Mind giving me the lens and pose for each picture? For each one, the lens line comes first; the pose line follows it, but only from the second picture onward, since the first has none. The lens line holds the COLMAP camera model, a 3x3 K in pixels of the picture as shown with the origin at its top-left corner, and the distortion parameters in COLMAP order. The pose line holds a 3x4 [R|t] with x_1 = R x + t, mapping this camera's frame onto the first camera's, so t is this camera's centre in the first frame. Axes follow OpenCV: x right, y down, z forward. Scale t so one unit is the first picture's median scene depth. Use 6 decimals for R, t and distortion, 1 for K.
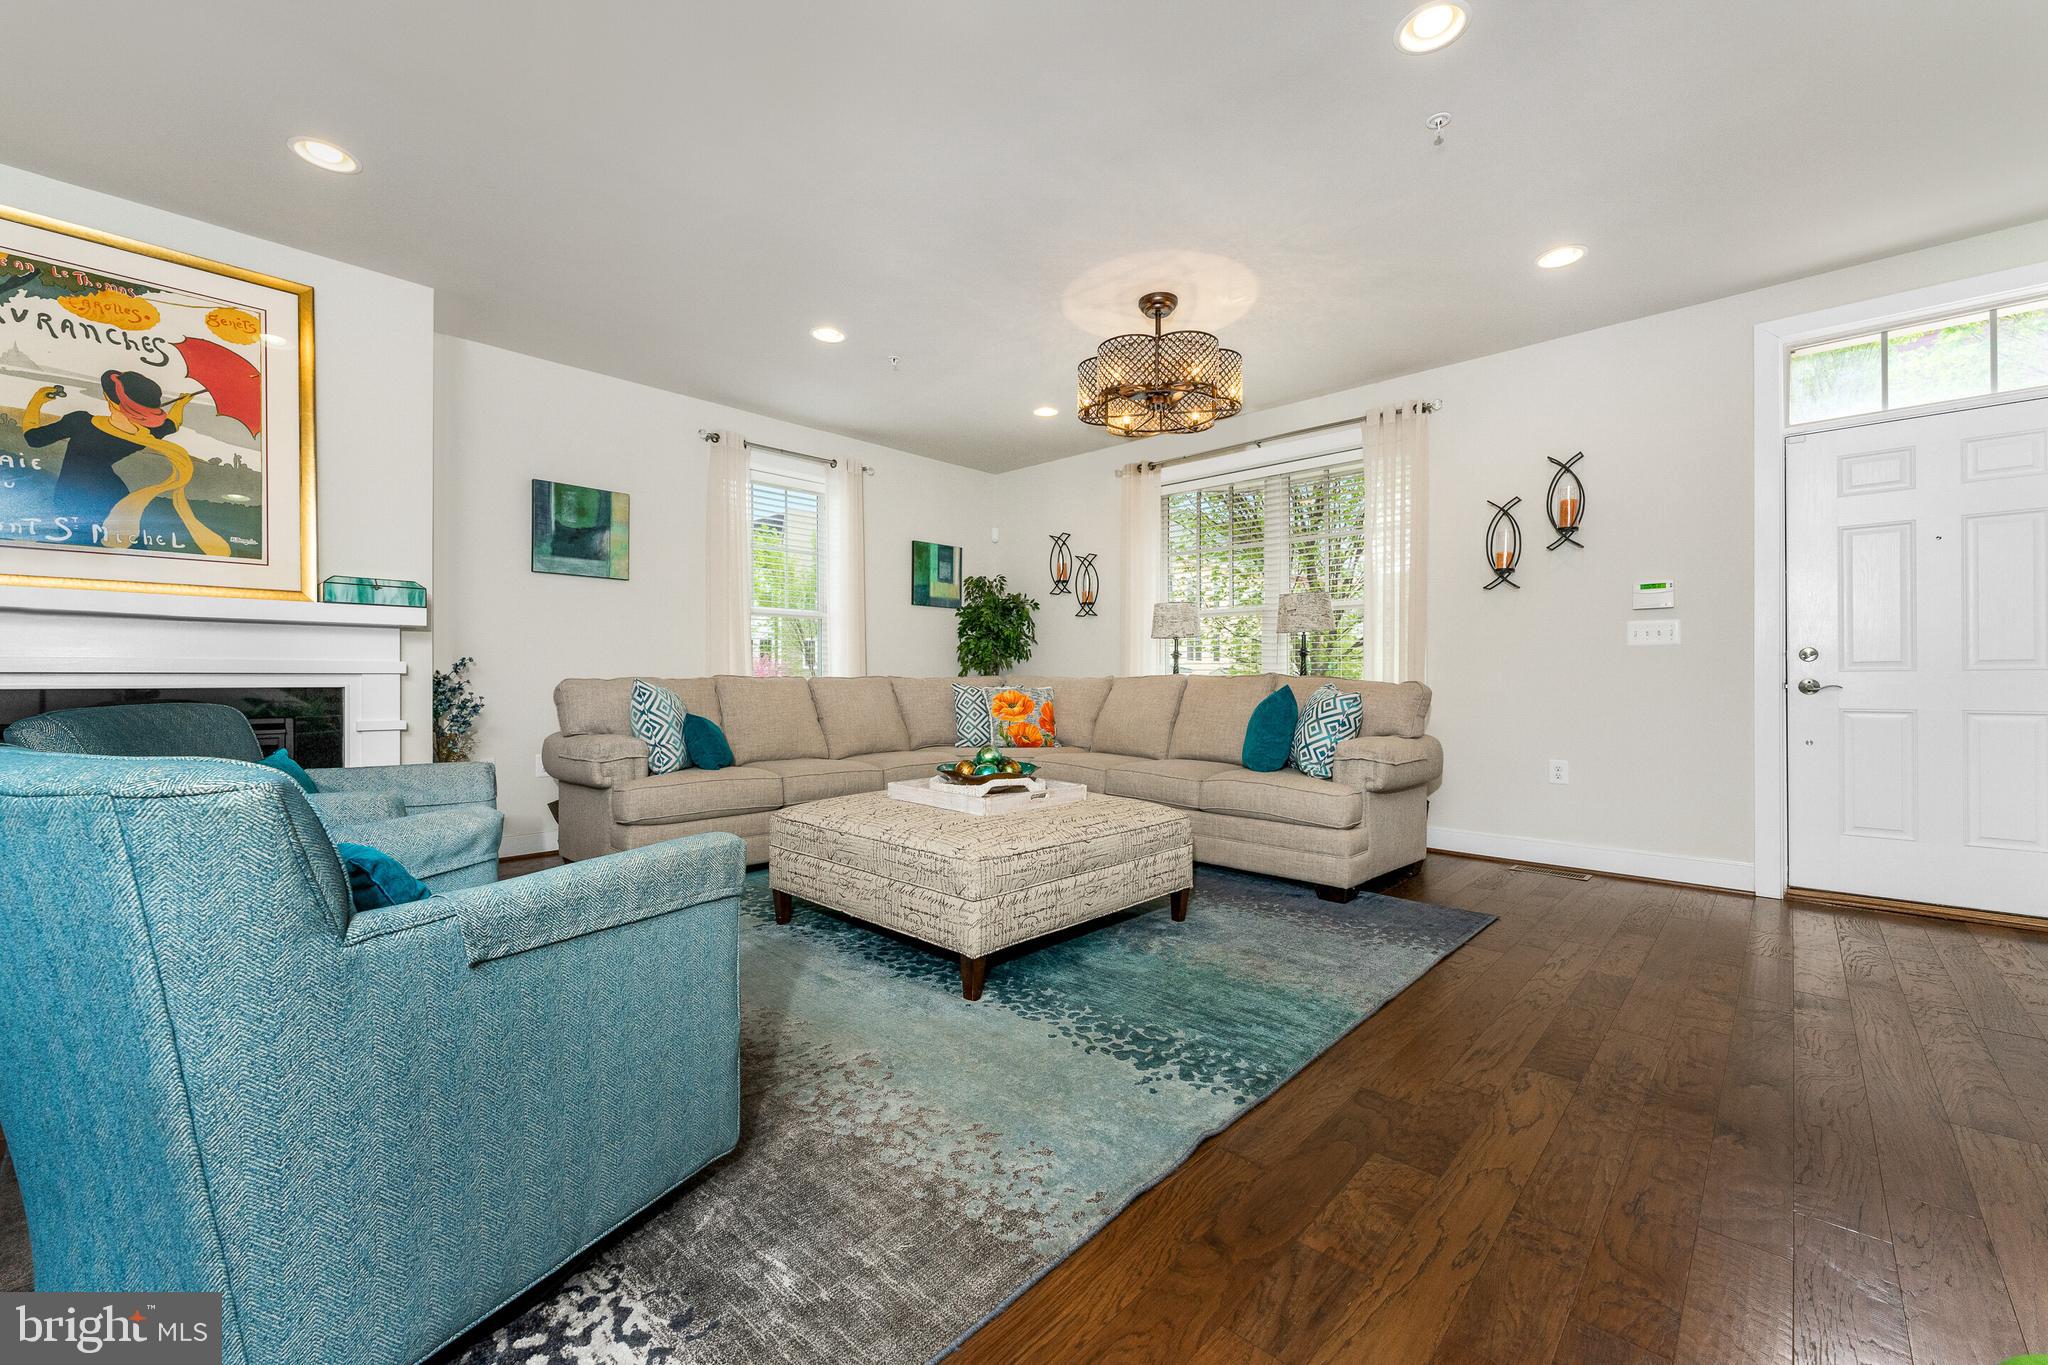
lens RADIAL K [[823.3, 0, 1035.9], [0, 823.3, 673.2], [0, 0, 1]] dist [0.006879, -0.000691]
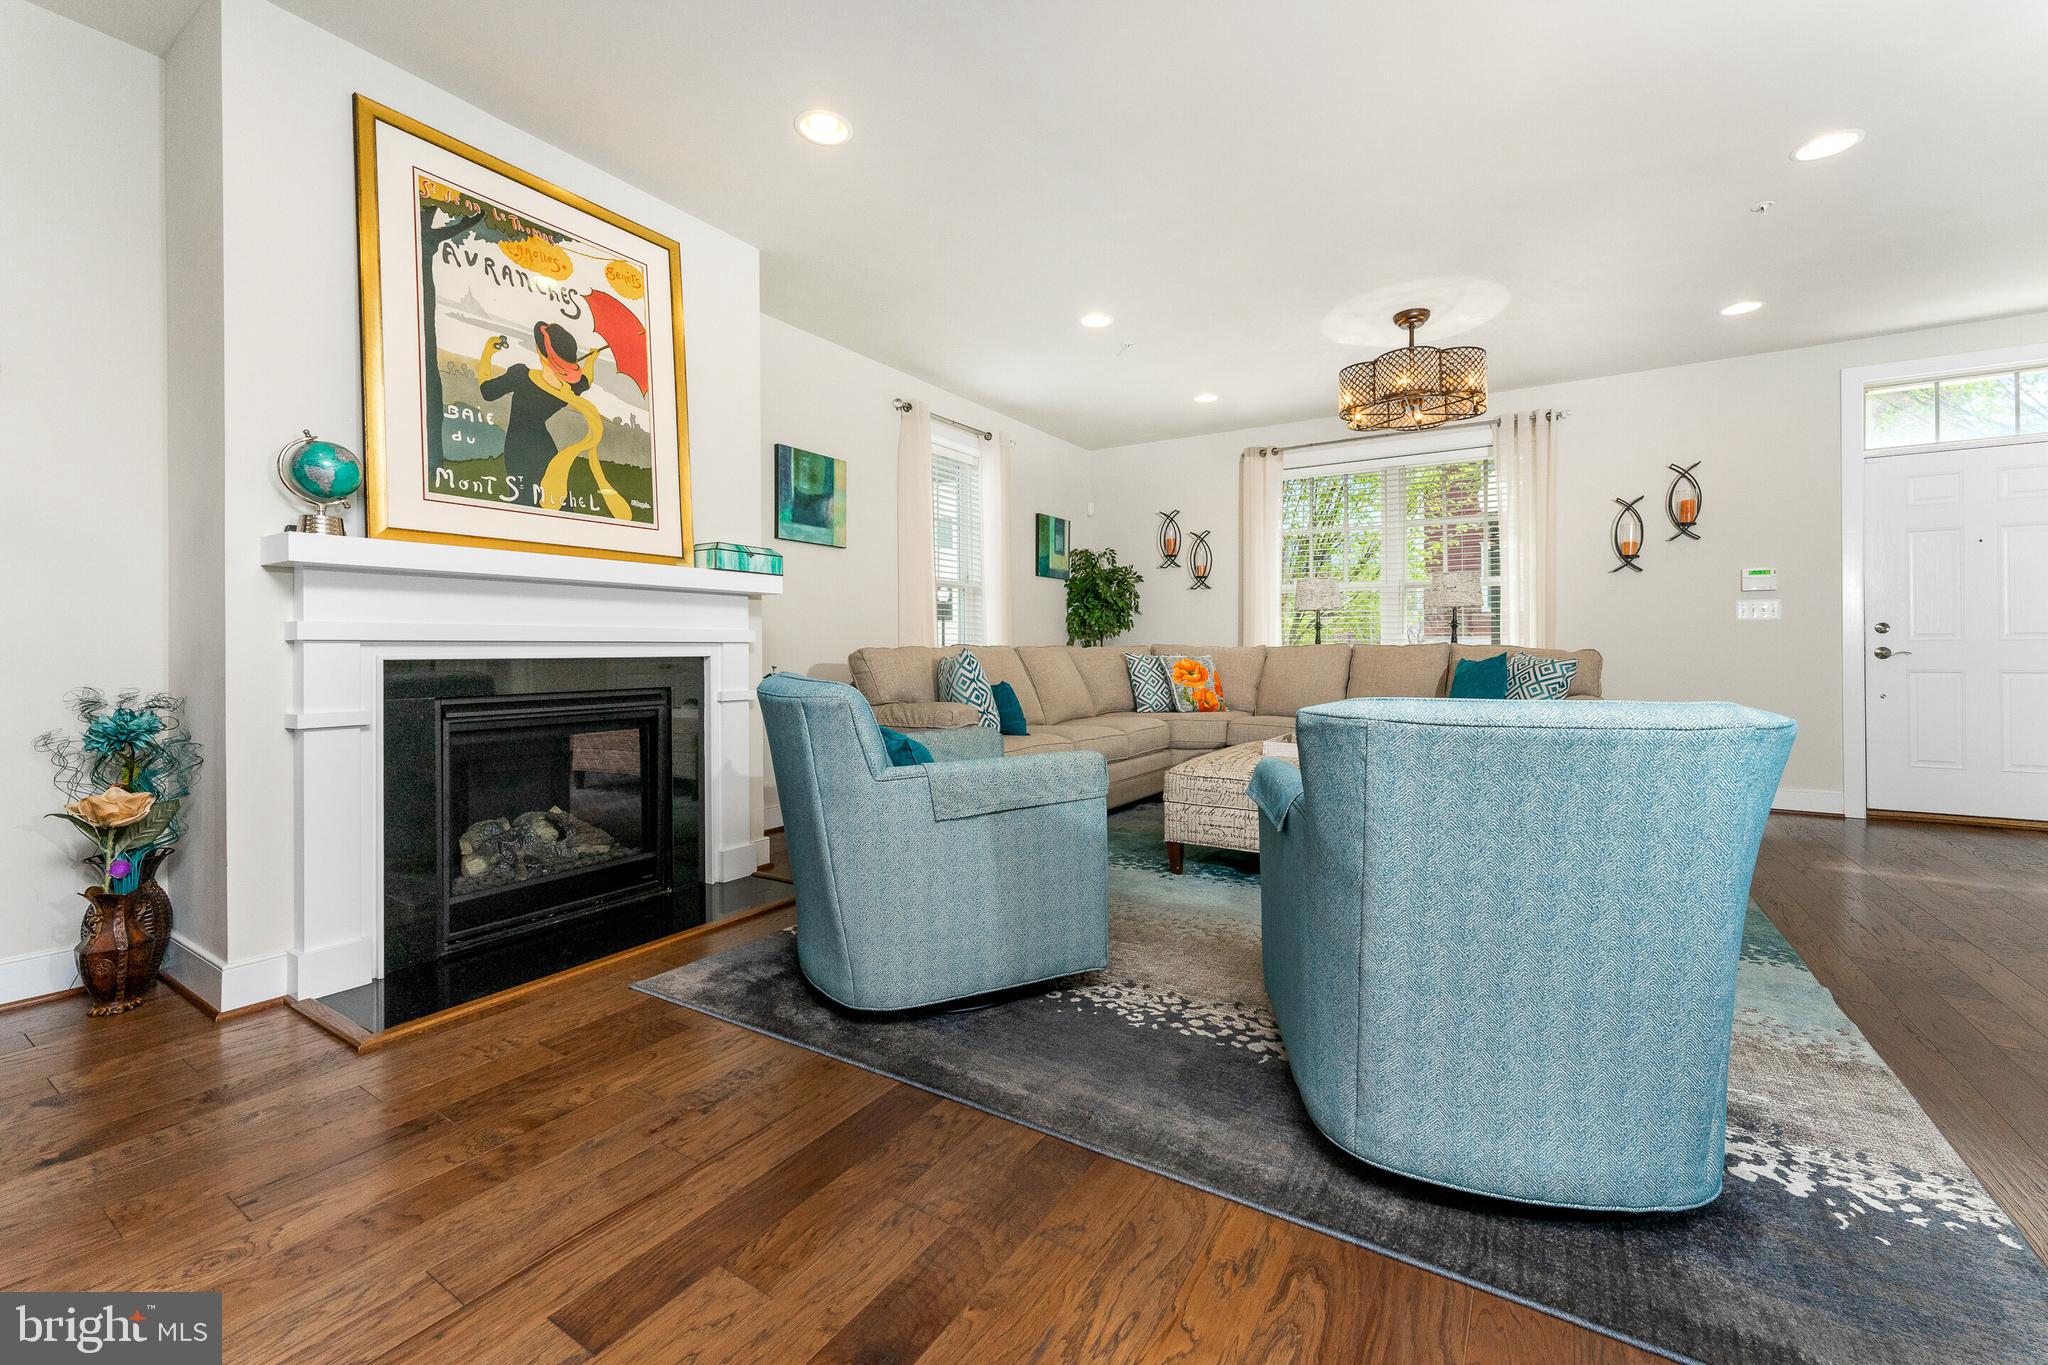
lens RADIAL K [[823.3, 0, 1059.9], [0, 823.3, 637.4], [0, 0, 1]] dist [0.006879, -0.000691]
pose [[0.982264, 0.001431, 0.187496, -0.547071], [-0.000358, 0.999983, -0.005752, -0.000123], [-0.187501, 0.005583, 0.982249, -0.025445]]
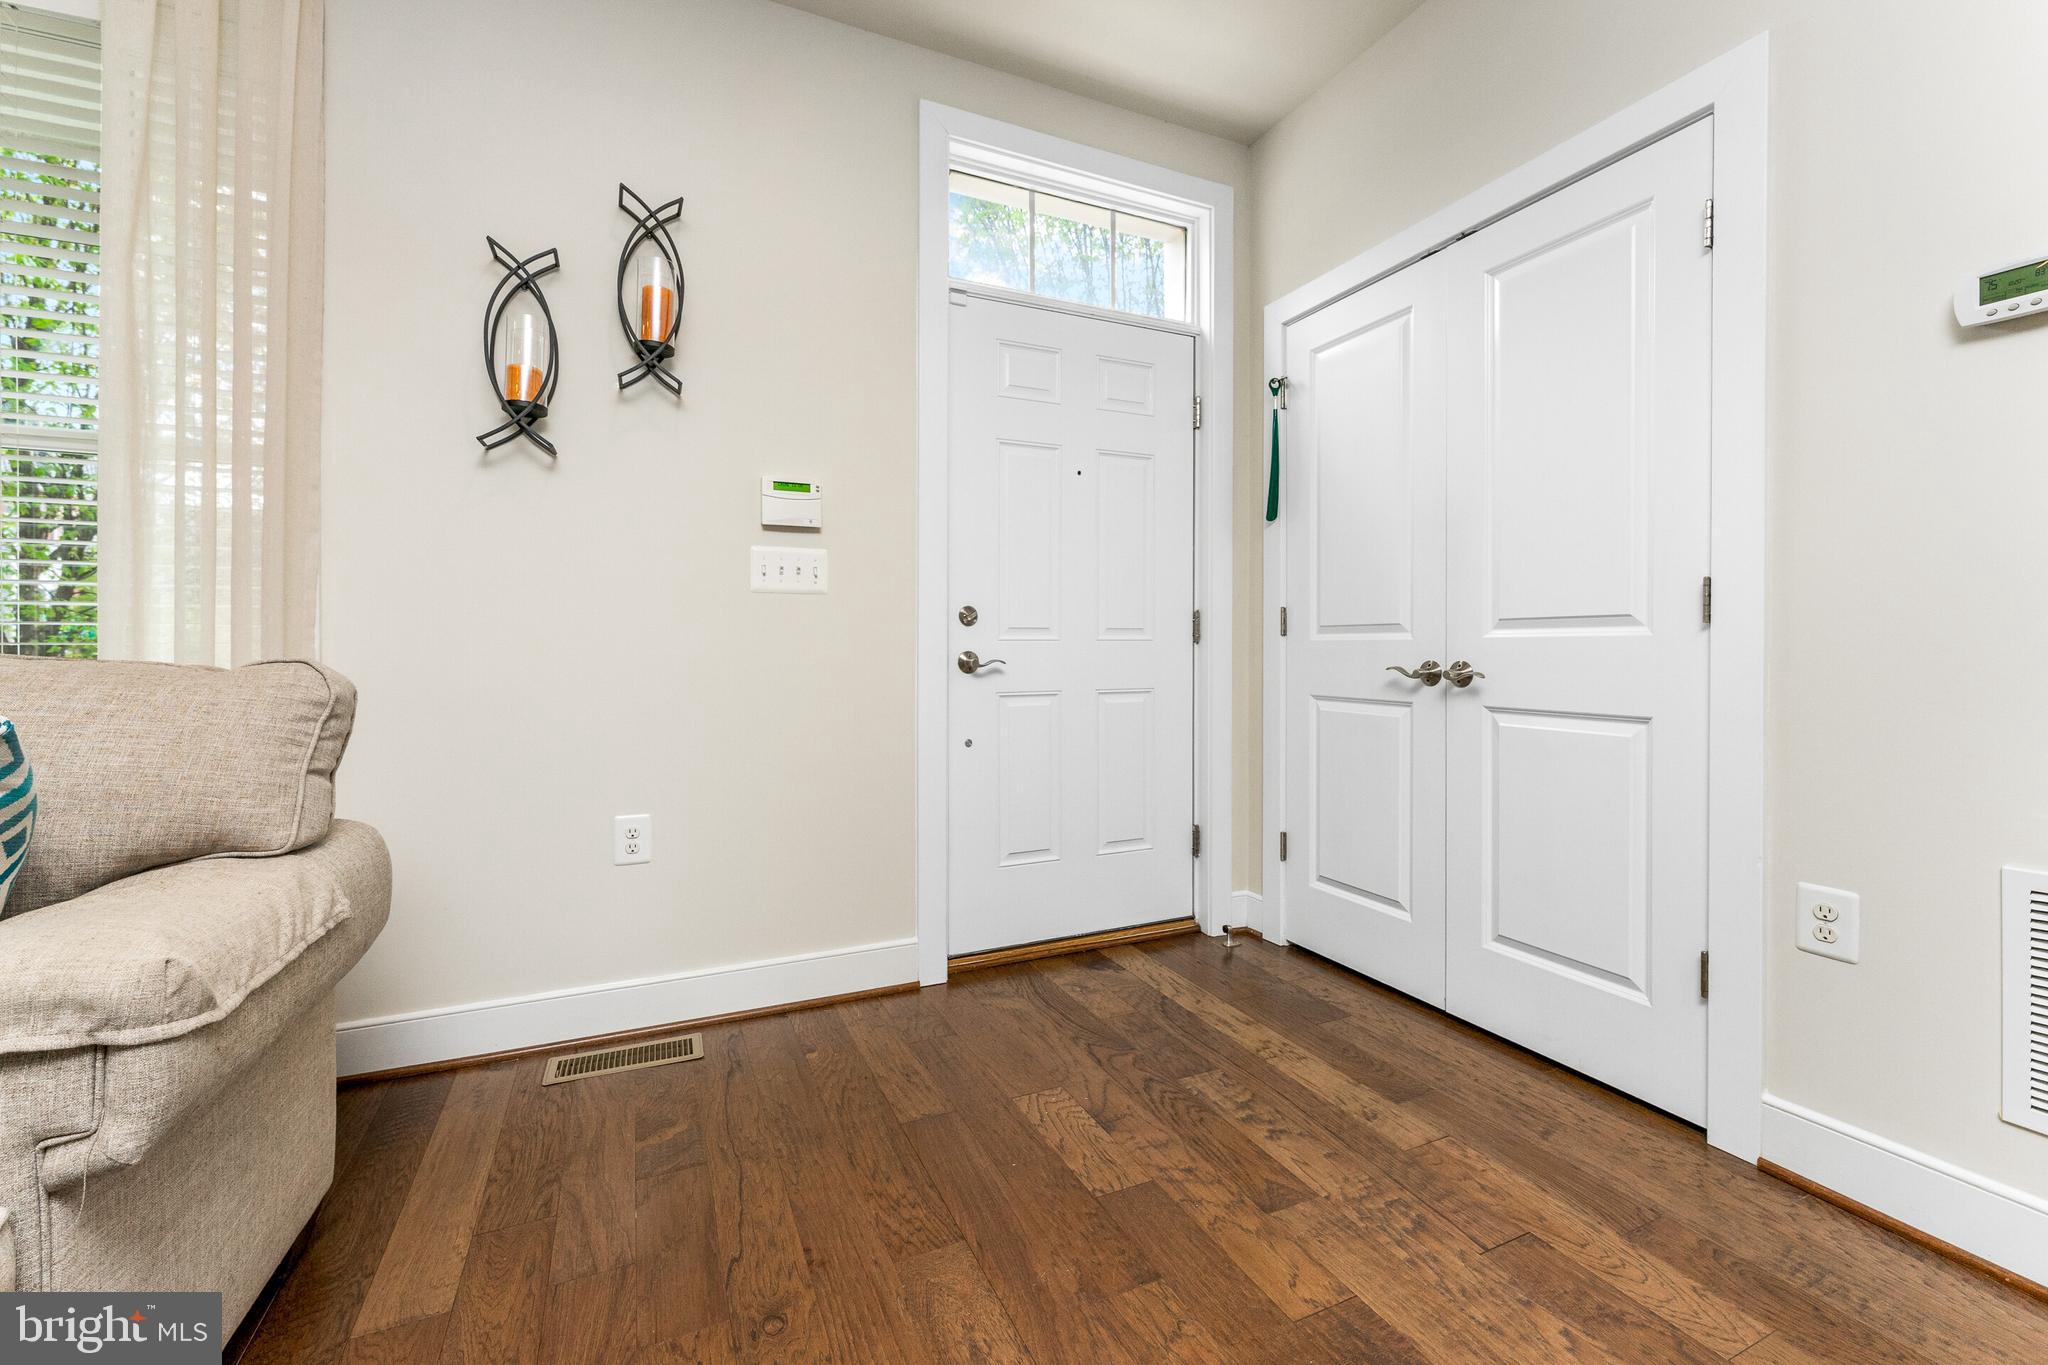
lens RADIAL K [[823.3, 0, 987.6], [0, 823.3, 653.8], [0, 0, 1]] dist [0.006879, -0.000691]
pose [[0.397057, 0.000429, 0.917794, 0.297225], [-0.004675, 0.999988, 0.001555, 0.007513], [-0.917782, -0.004908, 0.397054, 0.687098]]
